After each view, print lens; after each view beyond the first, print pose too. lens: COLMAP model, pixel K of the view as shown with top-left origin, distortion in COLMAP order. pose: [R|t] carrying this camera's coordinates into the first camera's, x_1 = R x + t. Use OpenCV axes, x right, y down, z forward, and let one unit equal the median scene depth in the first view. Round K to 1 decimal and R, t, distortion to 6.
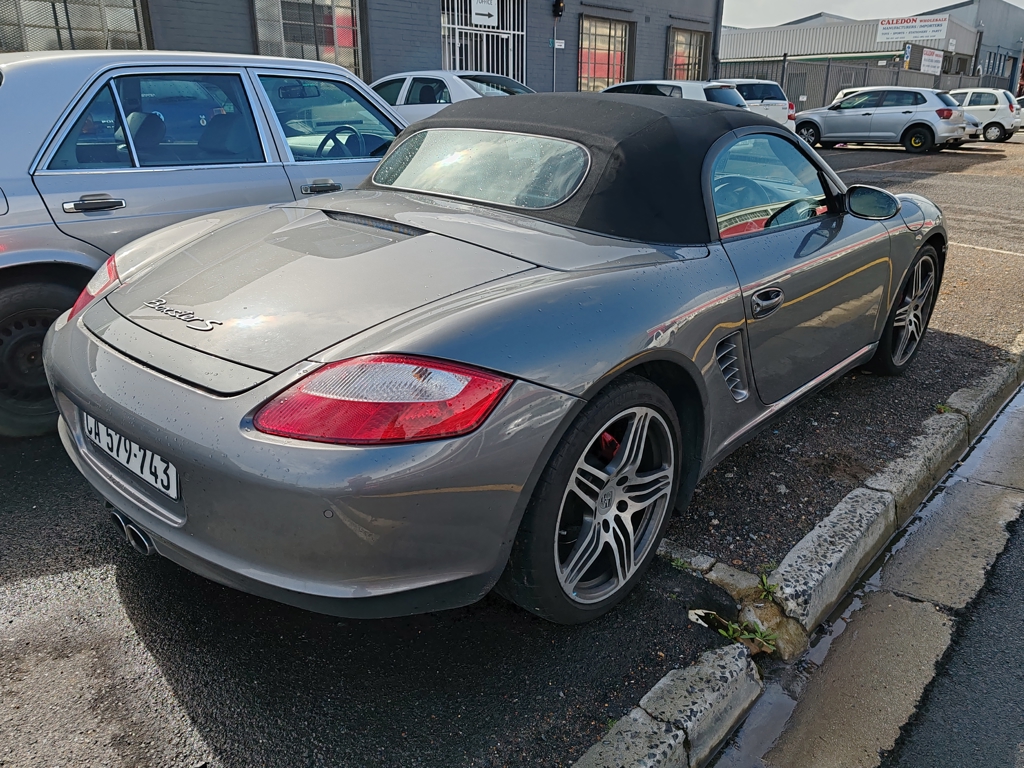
lens RADIAL K [[786.0, 0, 515.4], [0, 786.0, 382.6], [0, 0, 1]] dist [0.021824, -0.009803]
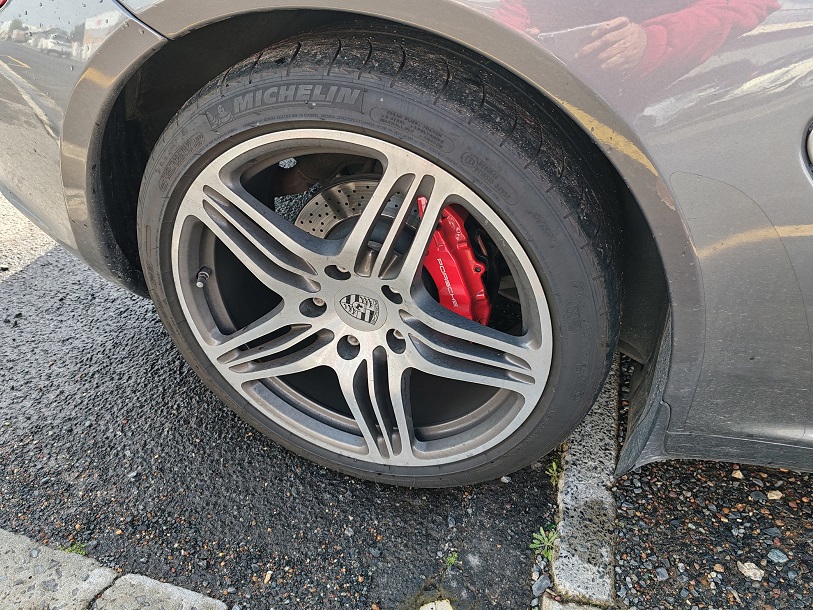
lens RADIAL K [[624.1, 0, 408.1], [0, 624.1, 307.1], [0, 0, 1]] dist [0.021824, -0.009803]
pose [[0.415875, 0.530922, -0.738356, 0.384668], [-0.320095, 0.845398, 0.427600, -0.034962], [0.851227, 0.058516, 0.521525, 0.712417]]
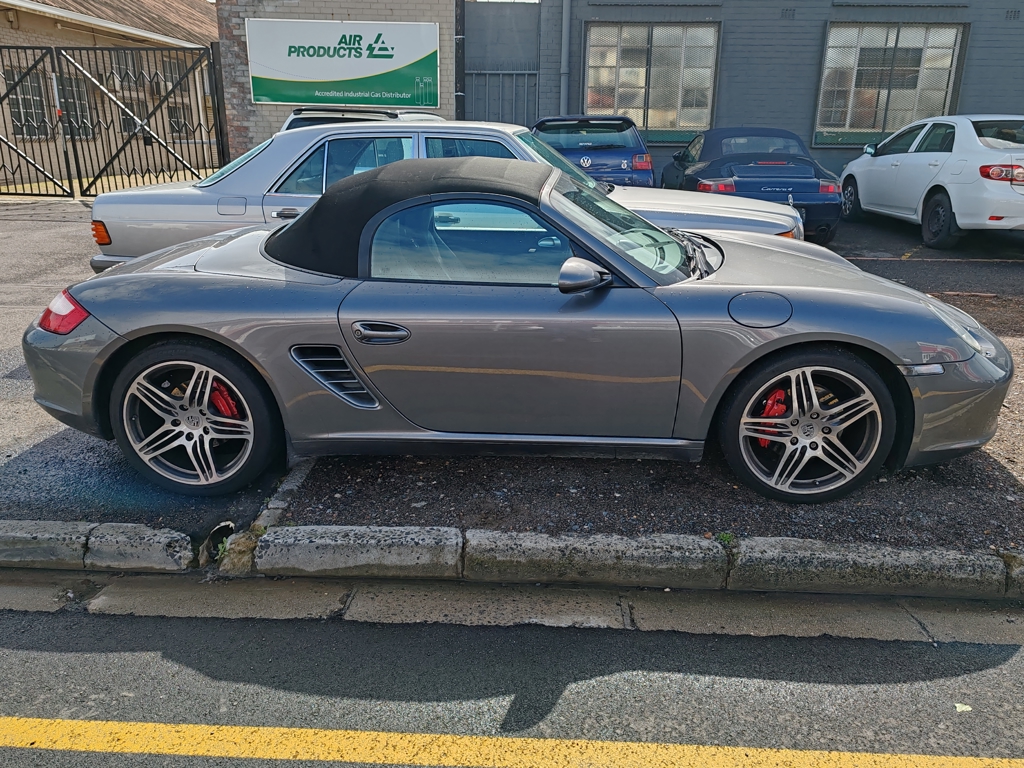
lens RADIAL K [[786.0, 0, 510.6], [0, 786.0, 386.0], [0, 0, 1]] dist [0.021824, -0.009803]
pose [[0.621527, 0.243807, -0.744489, 1.443697], [-0.271985, 0.958380, 0.086789, -0.193932], [0.734662, 0.148548, 0.661970, 0.371871]]
